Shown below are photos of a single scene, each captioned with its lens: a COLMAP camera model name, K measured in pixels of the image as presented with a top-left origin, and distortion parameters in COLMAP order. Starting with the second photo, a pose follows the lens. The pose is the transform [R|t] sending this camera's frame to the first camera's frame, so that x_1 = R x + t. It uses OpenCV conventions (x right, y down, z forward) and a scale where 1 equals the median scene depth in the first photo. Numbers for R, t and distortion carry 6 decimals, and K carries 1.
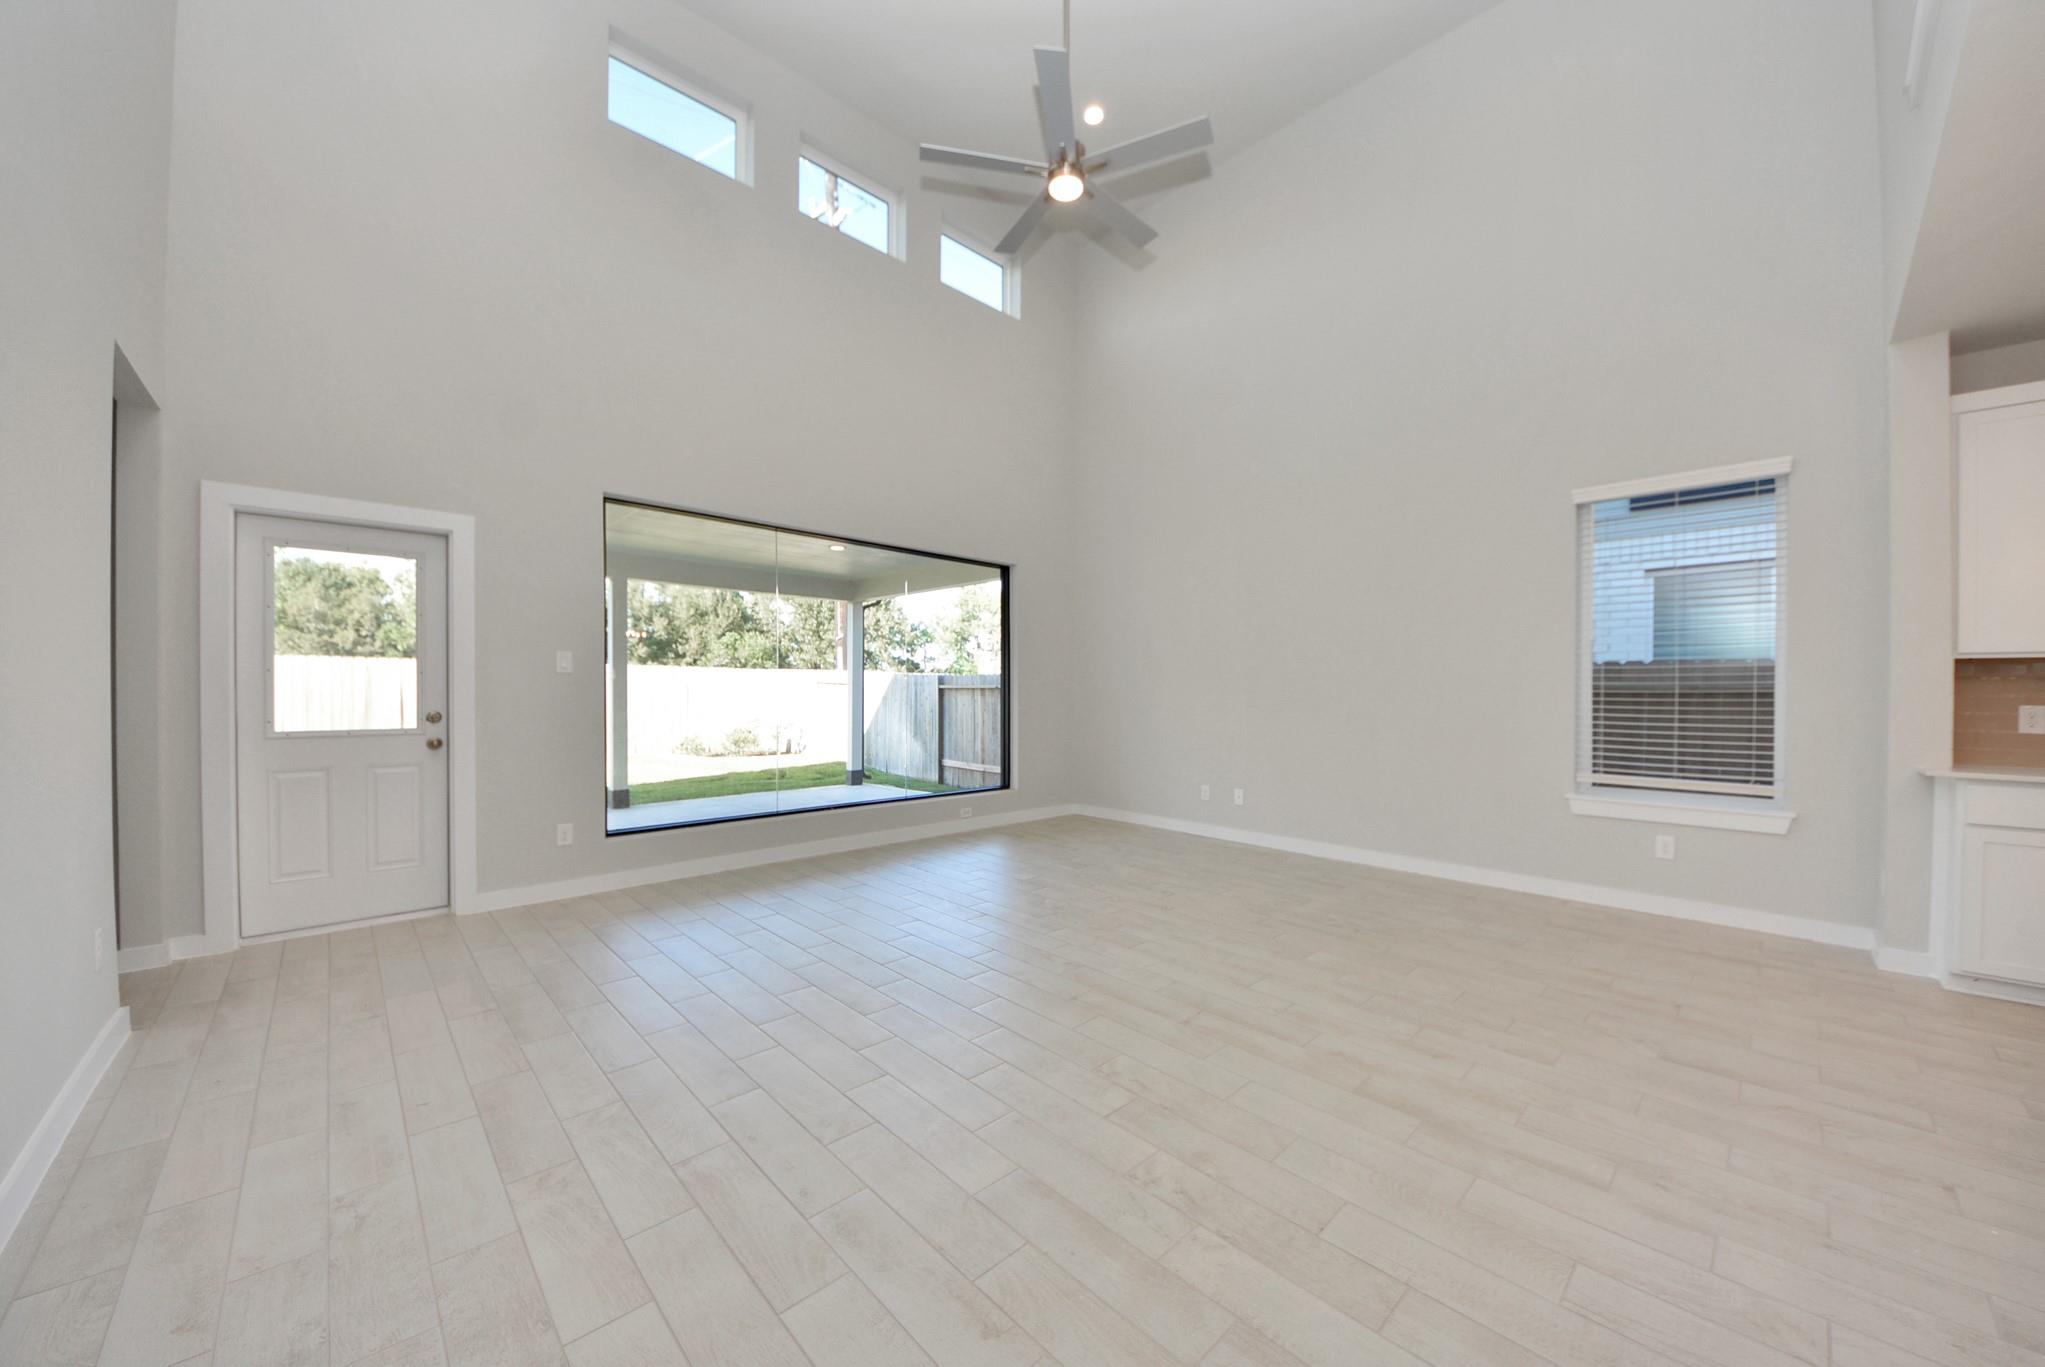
lens RADIAL K [[733.0, 0, 1040.3], [0, 733.0, 688.0], [0, 0, 1]] dist [0.004412, -0.002042]
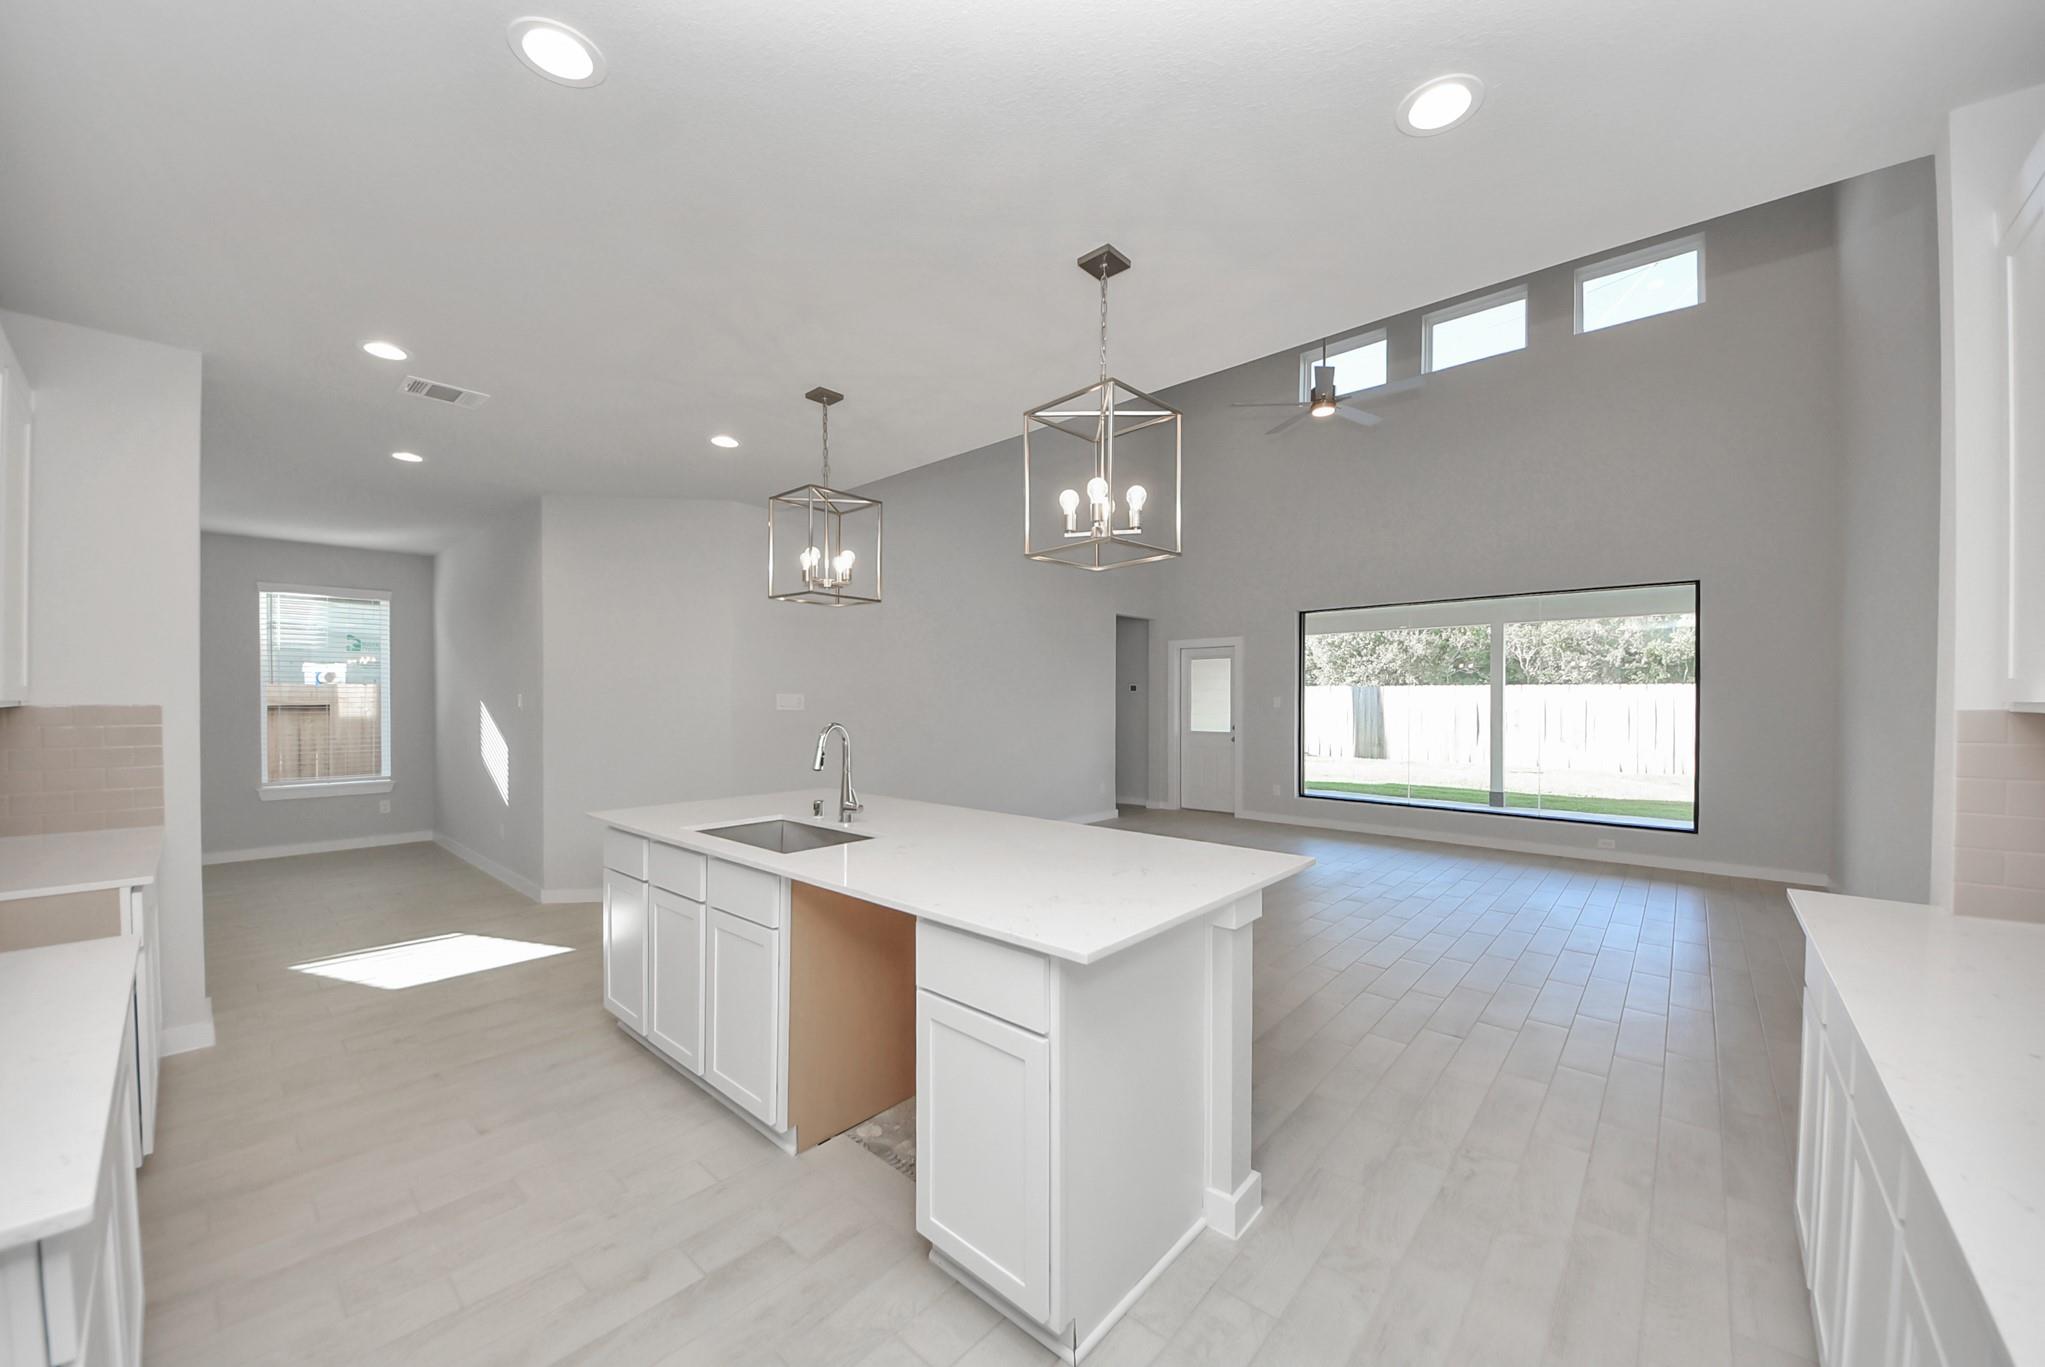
lens RADIAL K [[733.0, 0, 1030.8], [0, 733.0, 699.4], [0, 0, 1]] dist [0.004412, -0.002042]
pose [[0.073068, -0.000600, -0.997327, 1.335187], [0.002824, 0.999996, -0.000394, -0.049636], [0.997323, -0.002788, 0.073070, 0.224224]]
